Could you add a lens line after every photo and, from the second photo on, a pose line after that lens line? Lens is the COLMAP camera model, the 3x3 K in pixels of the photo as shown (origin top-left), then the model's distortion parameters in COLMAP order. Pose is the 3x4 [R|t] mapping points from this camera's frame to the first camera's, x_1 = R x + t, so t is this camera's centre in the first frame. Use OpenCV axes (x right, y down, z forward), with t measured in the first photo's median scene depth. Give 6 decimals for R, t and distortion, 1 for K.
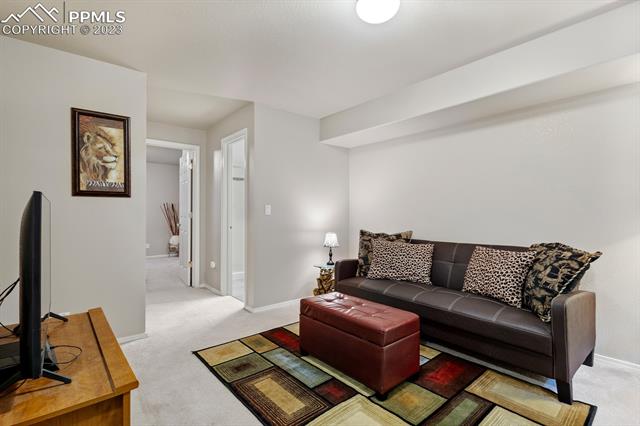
lens RADIAL K [[296.3, 0, 320.3], [0, 296.3, 214.2], [0, 0, 1]] dist [0.005390, -0.000024]
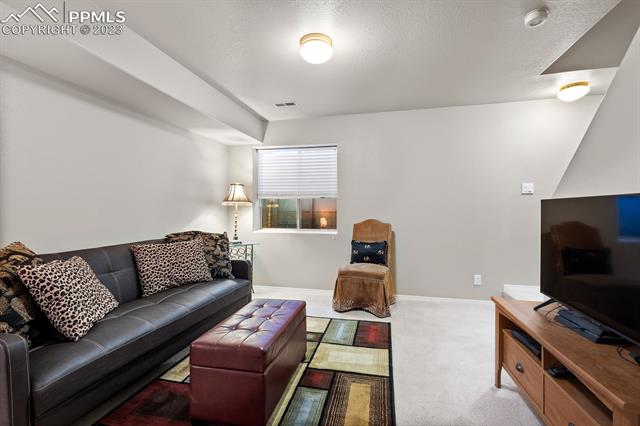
lens RADIAL K [[296.3, 0, 320.1], [0, 296.3, 213.9], [0, 0, 1]] dist [0.005390, -0.000024]
pose [[-0.601179, -0.002650, 0.799110, -0.759435], [0.001317, 0.999990, 0.004307, 0.013570], [-0.799113, 0.003642, -0.601169, 1.556352]]
